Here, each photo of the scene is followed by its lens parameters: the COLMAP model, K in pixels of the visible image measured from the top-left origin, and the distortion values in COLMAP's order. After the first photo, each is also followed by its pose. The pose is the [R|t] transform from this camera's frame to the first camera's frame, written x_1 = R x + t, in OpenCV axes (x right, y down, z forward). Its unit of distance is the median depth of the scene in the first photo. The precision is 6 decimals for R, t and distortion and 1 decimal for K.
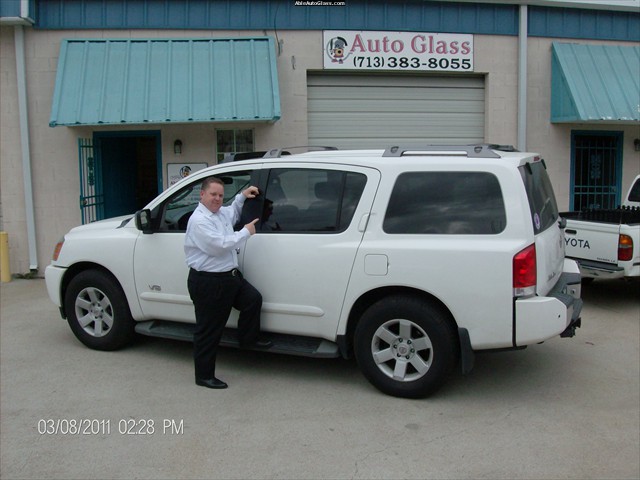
lens RADIAL K [[665.7, 0, 340.9], [0, 665.7, 253.4], [0, 0, 1]] dist [-0.182574, 0.148373]
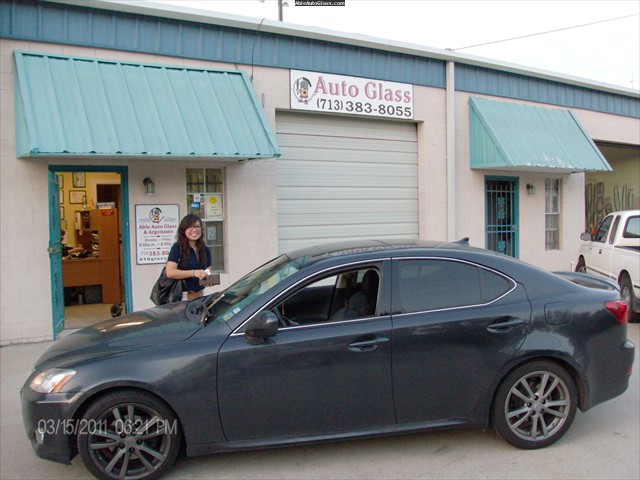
lens RADIAL K [[665.7, 0, 340.9], [0, 665.7, 253.4], [0, 0, 1]] dist [-0.182574, 0.148373]
pose [[0.901666, -0.030695, 0.431343, -0.384218], [0.066527, 0.995449, -0.068228, 0.004483], [-0.427286, 0.090215, 0.899605, 0.106527]]
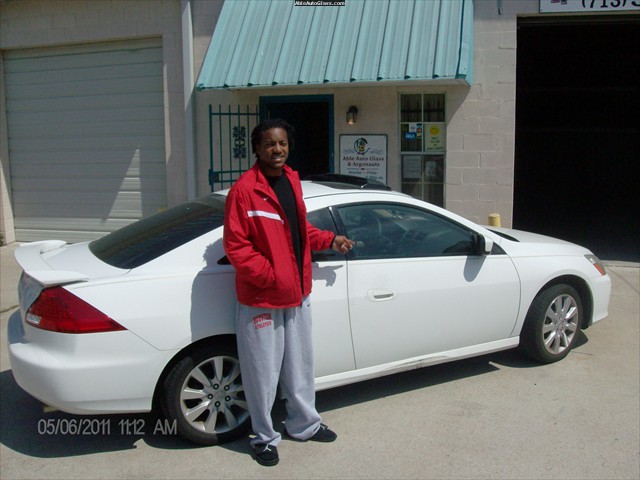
lens RADIAL K [[665.7, 0, 340.9], [0, 665.7, 253.4], [0, 0, 1]] dist [-0.182574, 0.148373]
pose [[0.904583, 0.079035, -0.418906, 0.096772], [-0.064411, 0.996722, 0.048963, -0.027479], [0.421402, -0.017309, 0.906709, 0.230643]]
